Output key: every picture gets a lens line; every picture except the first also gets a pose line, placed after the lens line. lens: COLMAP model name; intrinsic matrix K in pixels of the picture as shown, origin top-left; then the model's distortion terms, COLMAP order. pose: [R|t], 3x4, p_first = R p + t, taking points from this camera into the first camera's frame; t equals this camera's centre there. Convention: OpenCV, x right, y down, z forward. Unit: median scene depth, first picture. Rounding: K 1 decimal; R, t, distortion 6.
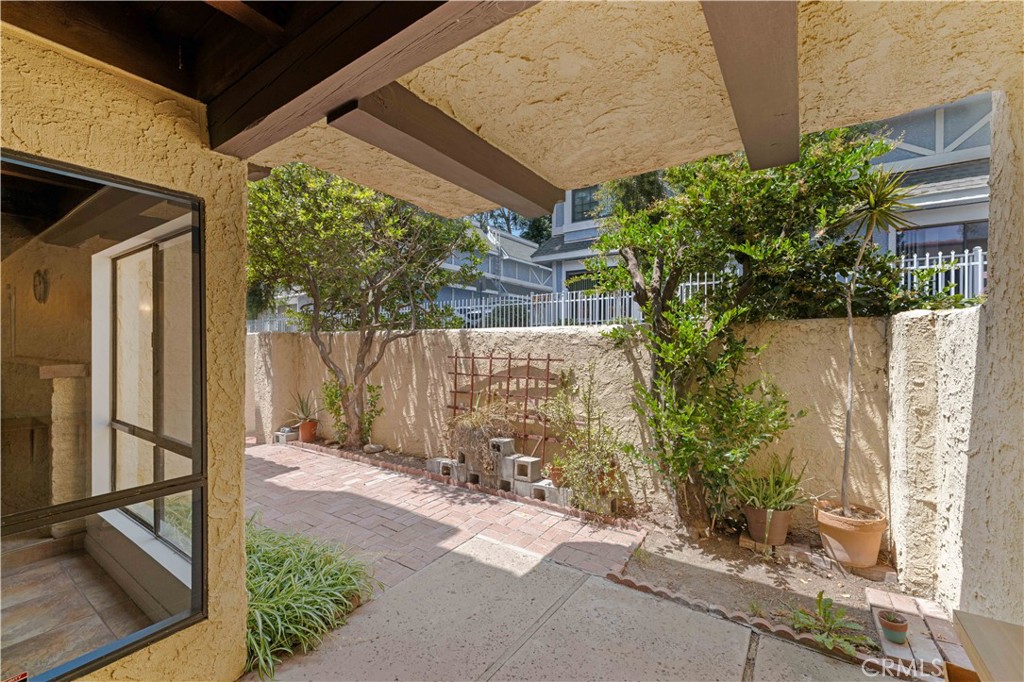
lens RADIAL K [[419.6, 0, 509.5], [0, 419.6, 342.9], [0, 0, 1]] dist [-0.000669, -0.000478]
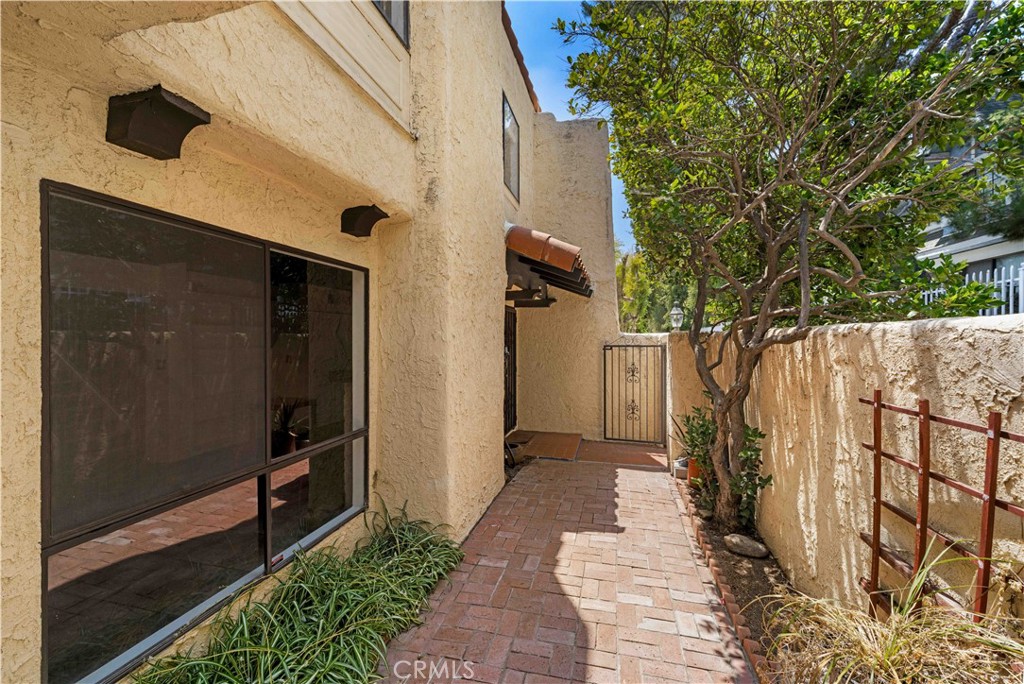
lens RADIAL K [[419.6, 0, 511.7], [0, 419.6, 342.1], [0, 0, 1]] dist [-0.000669, -0.000478]
pose [[0.344672, 0.004125, -0.938714, 0.091895], [0.005236, 0.999966, 0.006316, -0.021234], [0.938709, -0.007092, 0.344639, 0.609291]]
